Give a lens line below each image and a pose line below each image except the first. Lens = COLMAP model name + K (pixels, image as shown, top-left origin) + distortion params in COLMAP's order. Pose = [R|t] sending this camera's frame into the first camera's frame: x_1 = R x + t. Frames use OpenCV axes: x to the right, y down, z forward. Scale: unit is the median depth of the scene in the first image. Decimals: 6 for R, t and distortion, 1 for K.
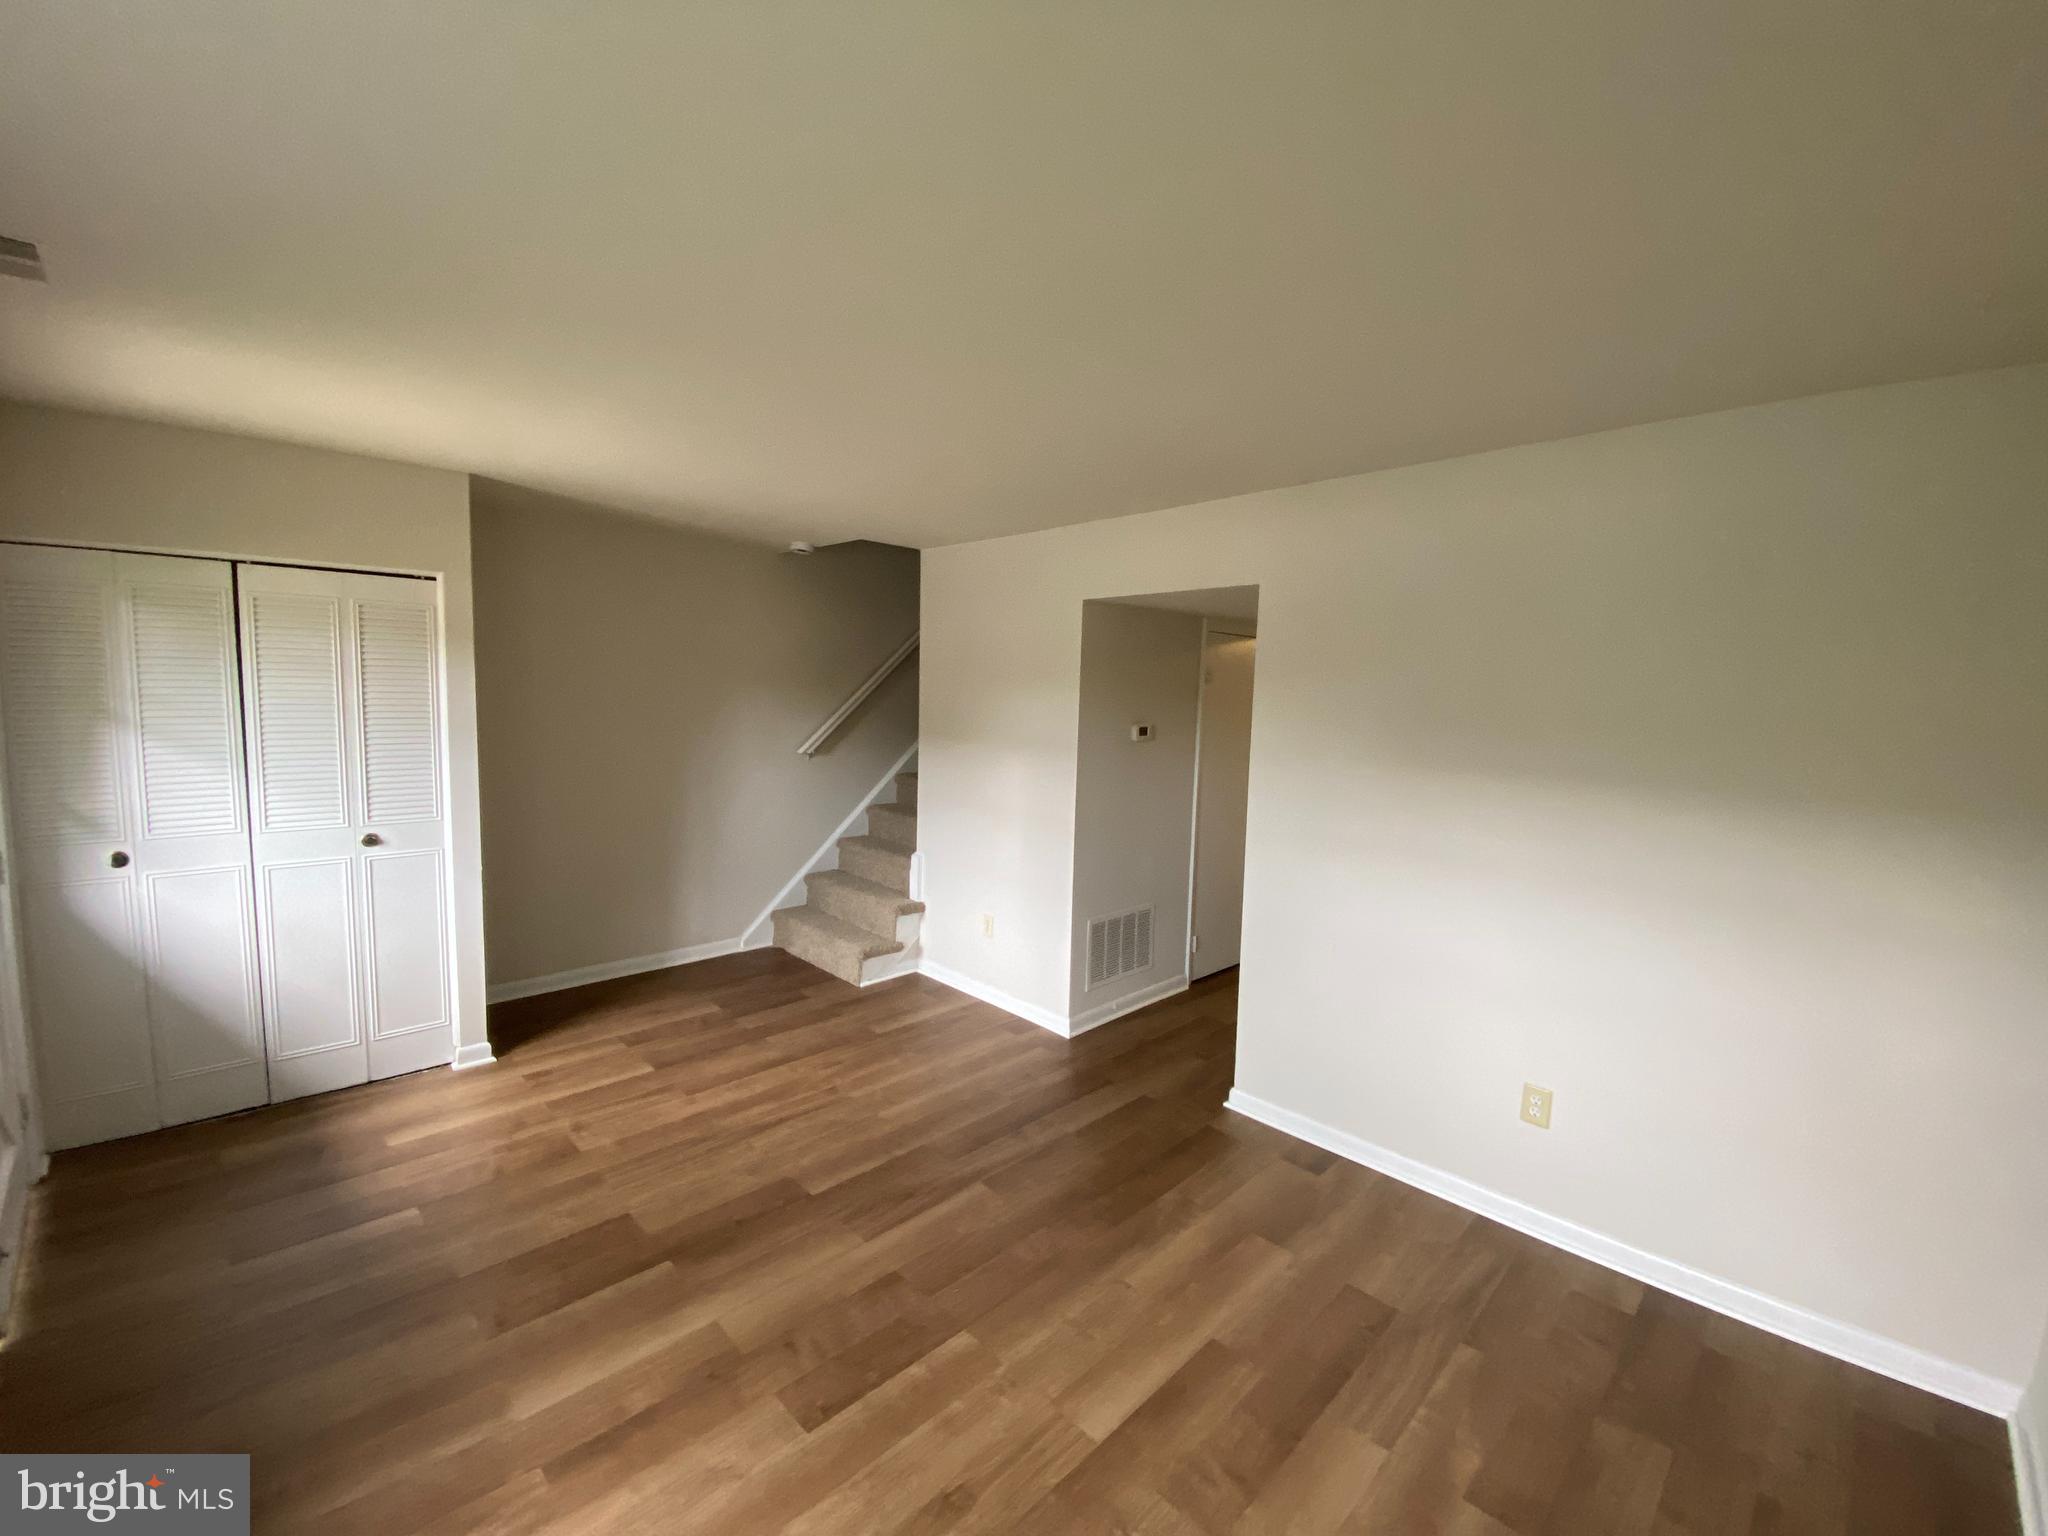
lens RADIAL K [[833.3, 0, 1020.8], [0, 833.3, 765.0], [0, 0, 1]] dist [0.011424, -0.011917]
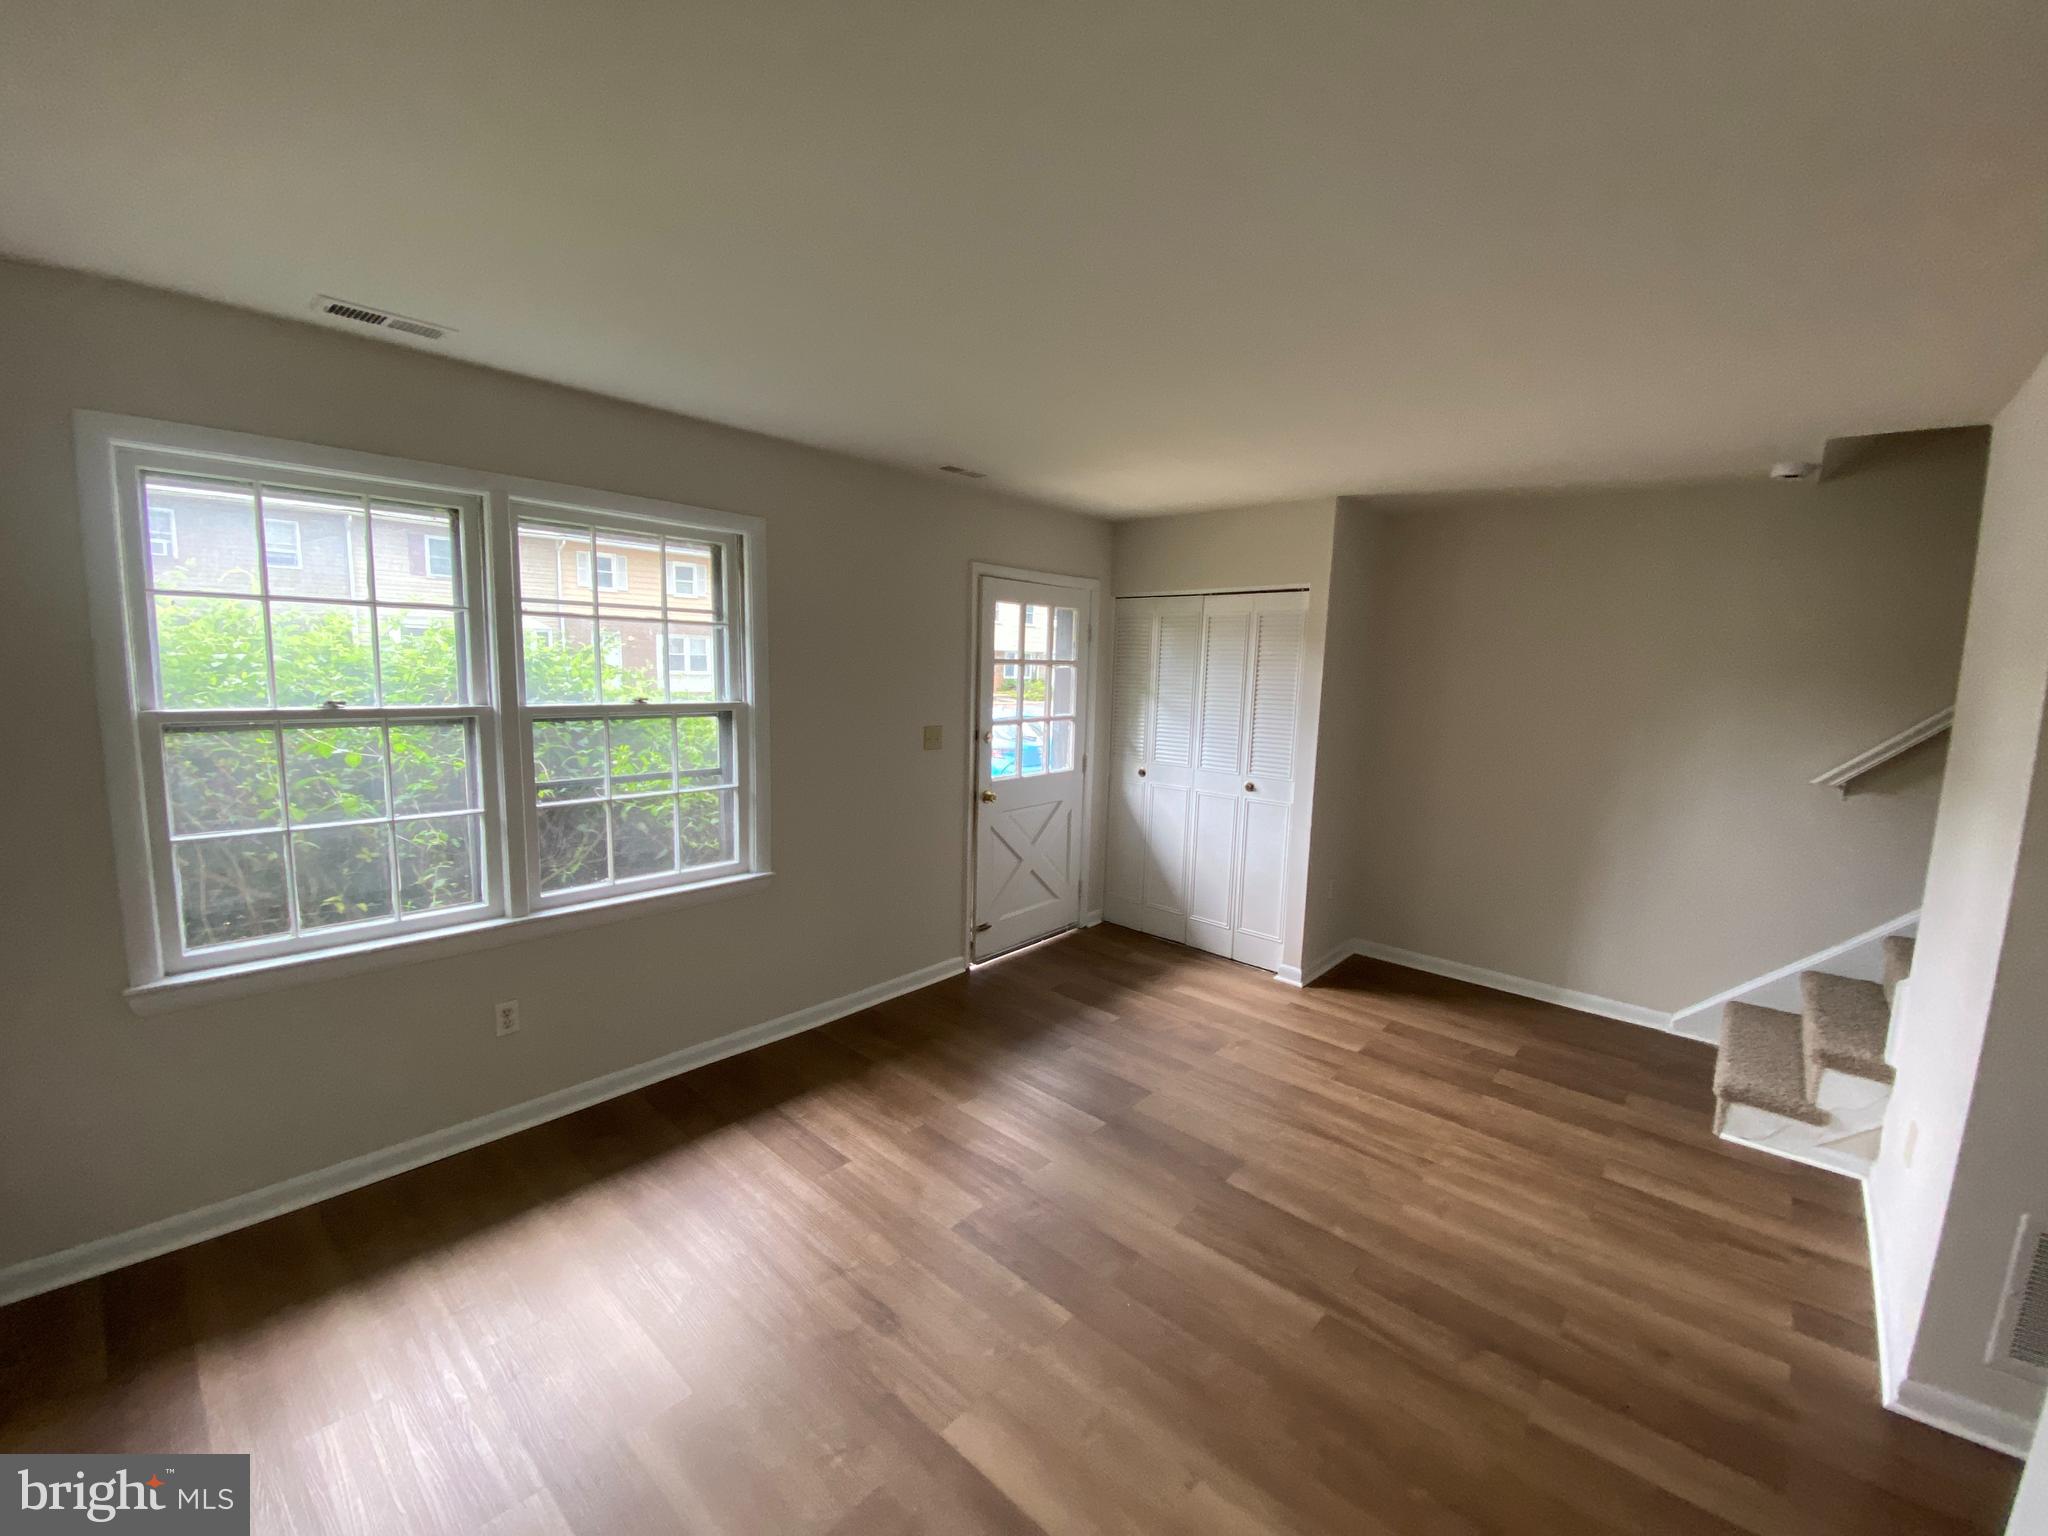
lens RADIAL K [[833.3, 0, 1029.6], [0, 833.3, 771.8], [0, 0, 1]] dist [0.011424, -0.011917]
pose [[0.062491, 0.106624, -0.992334, 0.603046], [-0.115363, 0.988384, 0.098935, -0.031077], [0.991356, 0.108296, 0.074065, 0.584041]]
